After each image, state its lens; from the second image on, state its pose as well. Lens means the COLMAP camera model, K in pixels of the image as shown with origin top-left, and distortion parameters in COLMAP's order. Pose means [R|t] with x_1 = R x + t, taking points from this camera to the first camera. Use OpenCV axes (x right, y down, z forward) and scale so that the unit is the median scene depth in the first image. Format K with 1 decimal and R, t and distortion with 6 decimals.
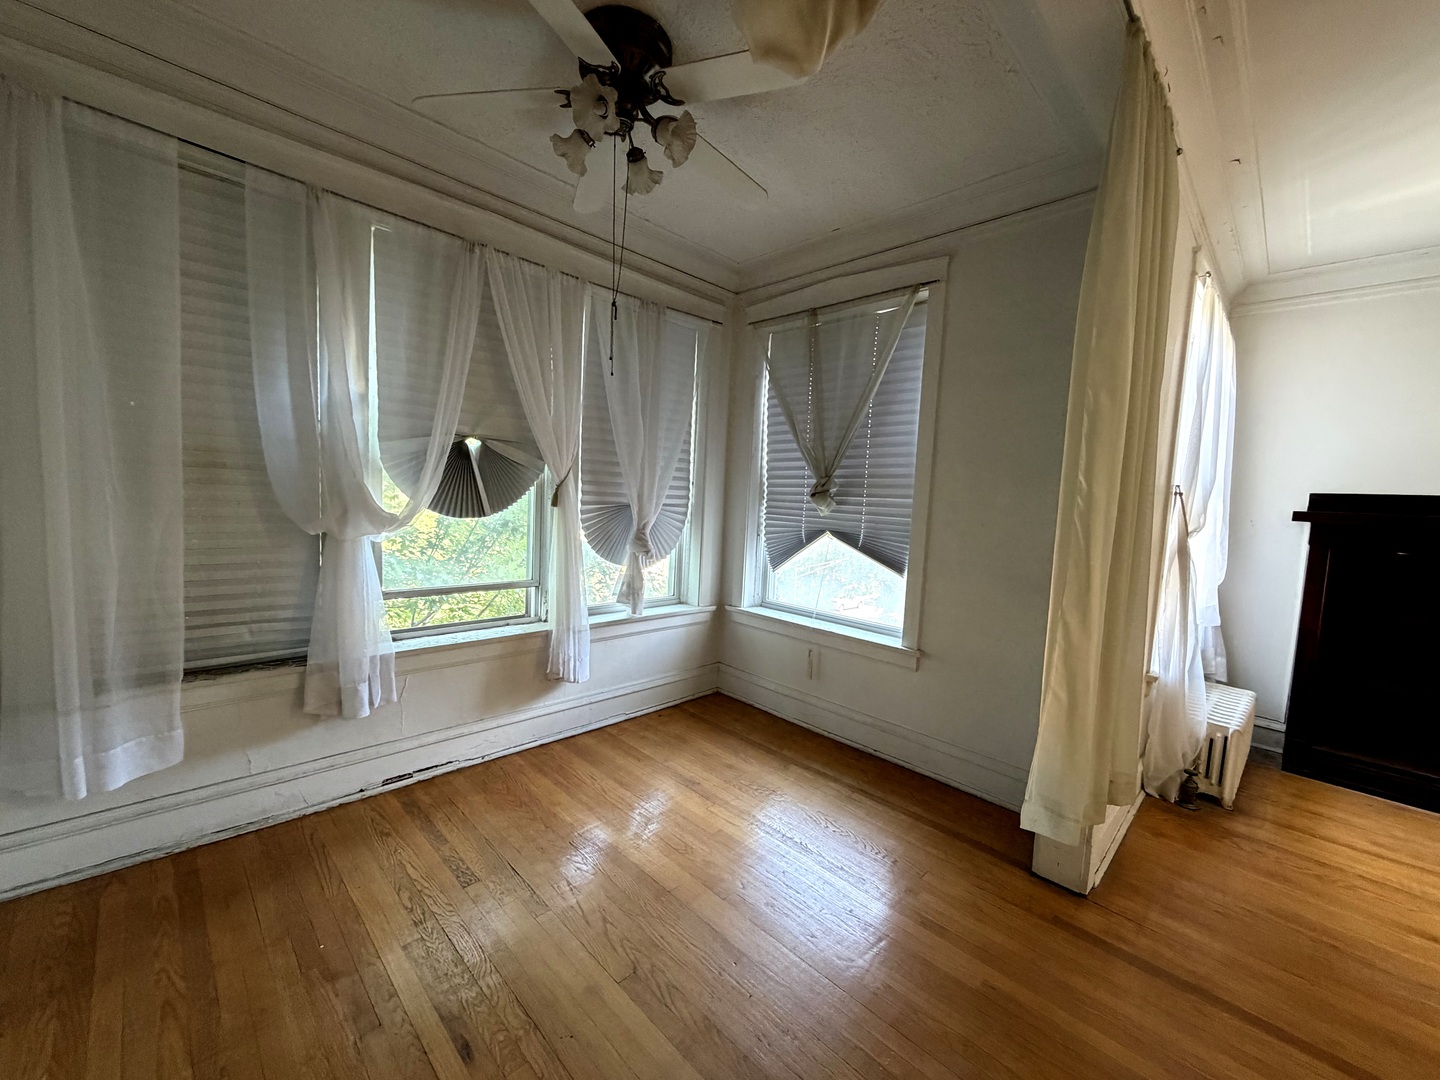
lens RADIAL K [[576.1, 0, 718.8], [0, 576.1, 541.2], [0, 0, 1]] dist [0.001932, 0.000004]
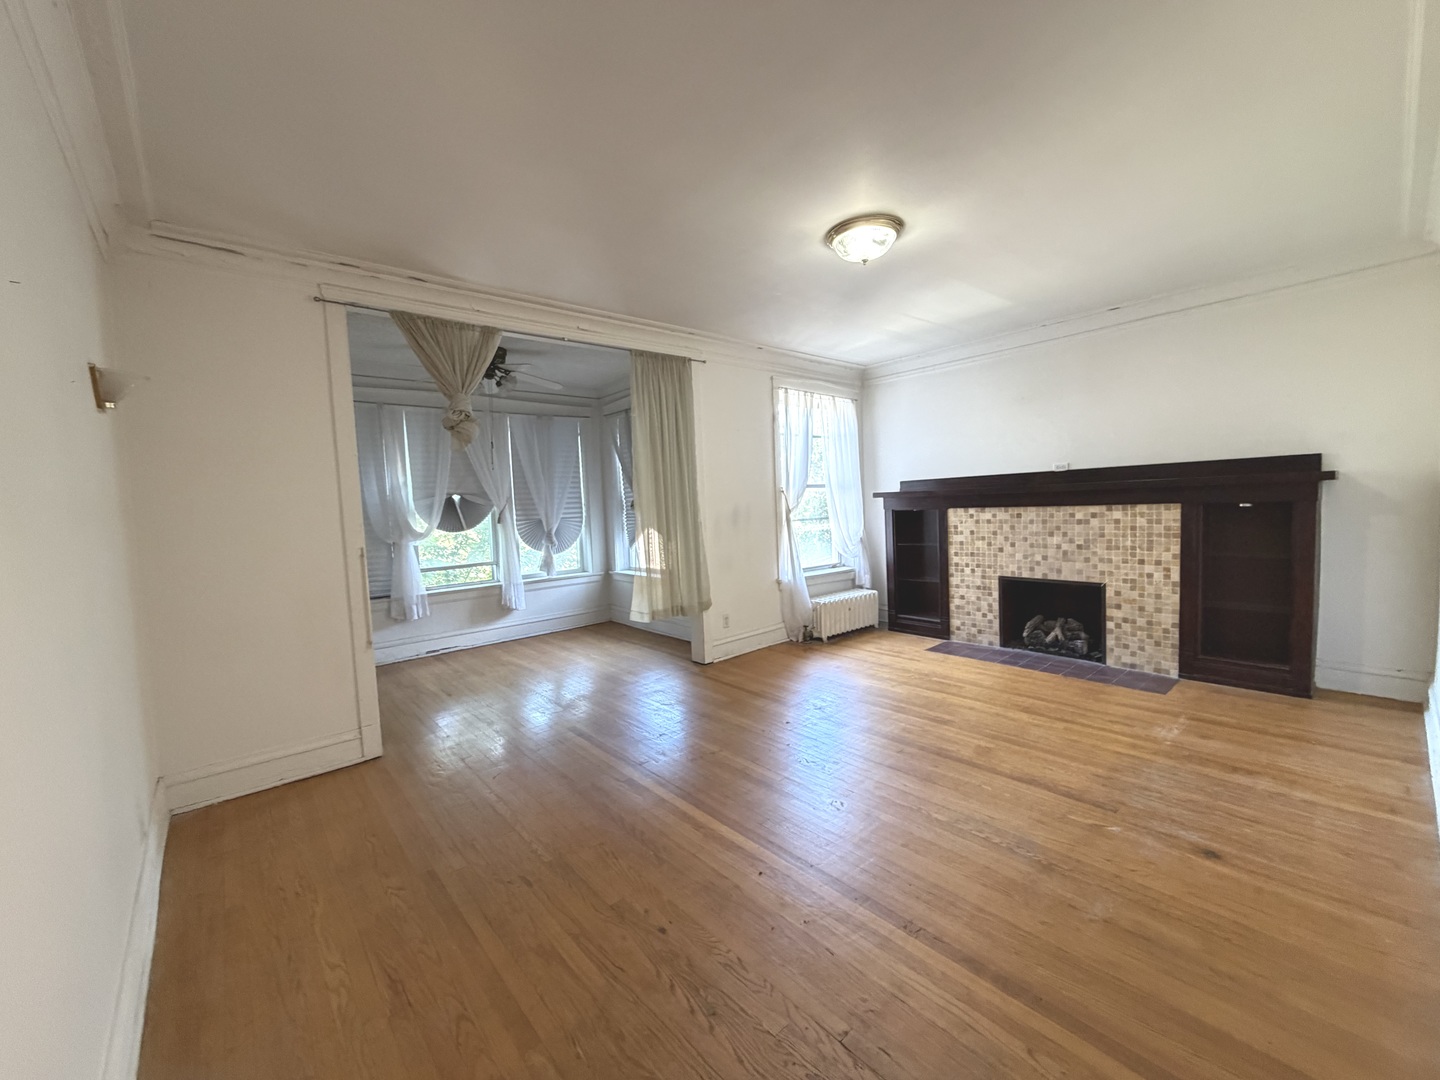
lens RADIAL K [[576.1, 0, 718.7], [0, 576.1, 541.5], [0, 0, 1]] dist [0.001932, 0.000004]
pose [[0.993799, -0.084194, -0.072628, 0.694374], [0.083113, 0.996381, -0.017785, 0.113924], [0.073863, 0.011638, 0.997200, -1.075735]]
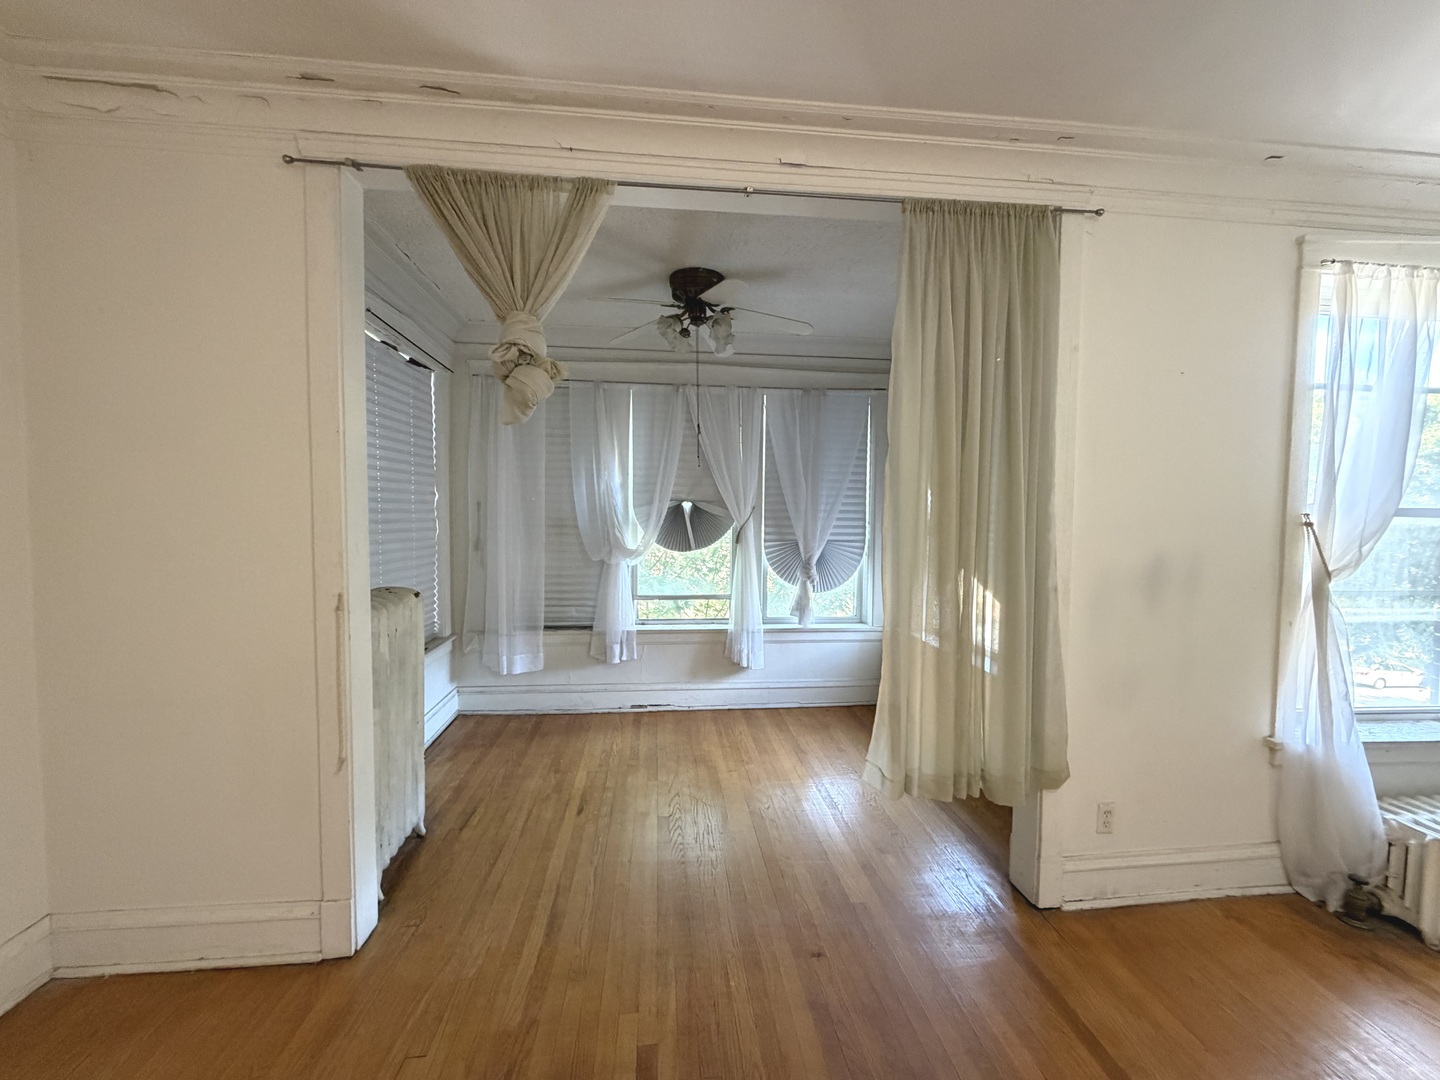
lens RADIAL K [[576.1, 0, 716.4], [0, 576.1, 540.5], [0, 0, 1]] dist [0.001932, 0.000004]
pose [[0.777322, -0.010709, -0.629012, 0.648930], [-0.024108, 0.998614, -0.046793, 0.000772], [0.628641, 0.051537, 0.775986, -0.178839]]
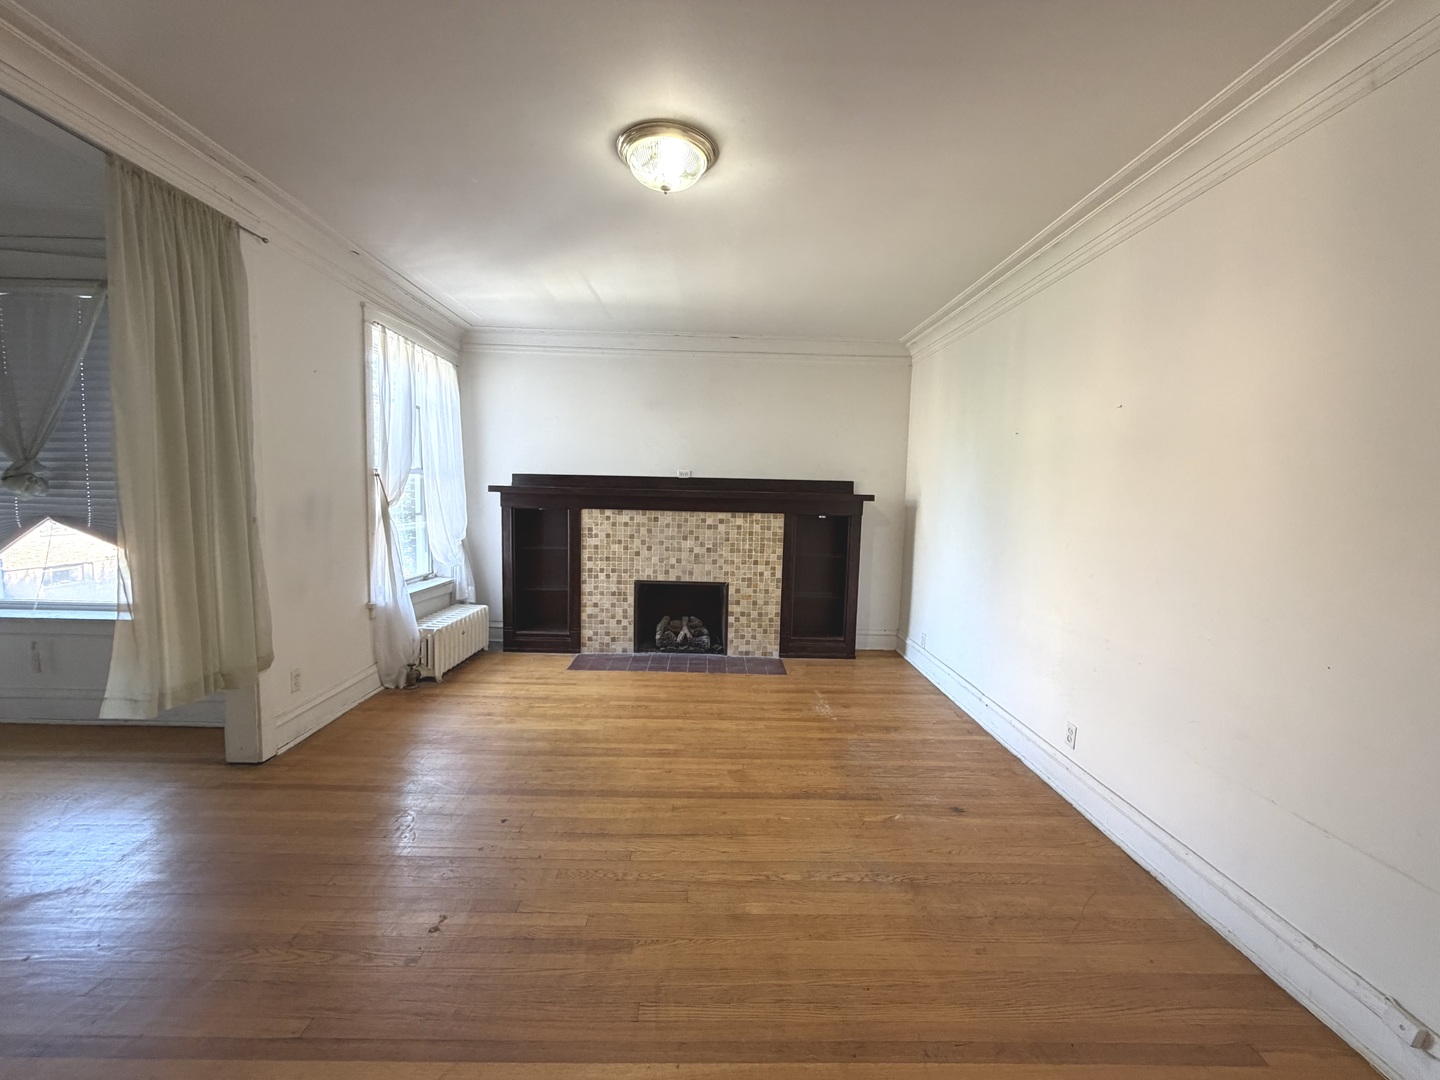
lens RADIAL K [[576.1, 0, 720.0], [0, 576.1, 539.1], [0, 0, 1]] dist [0.001932, 0.000004]
pose [[0.690066, -0.087790, 0.718403, 0.337998], [0.066661, 0.996106, 0.057694, 0.049918], [-0.720670, 0.008077, 0.693231, -0.597539]]
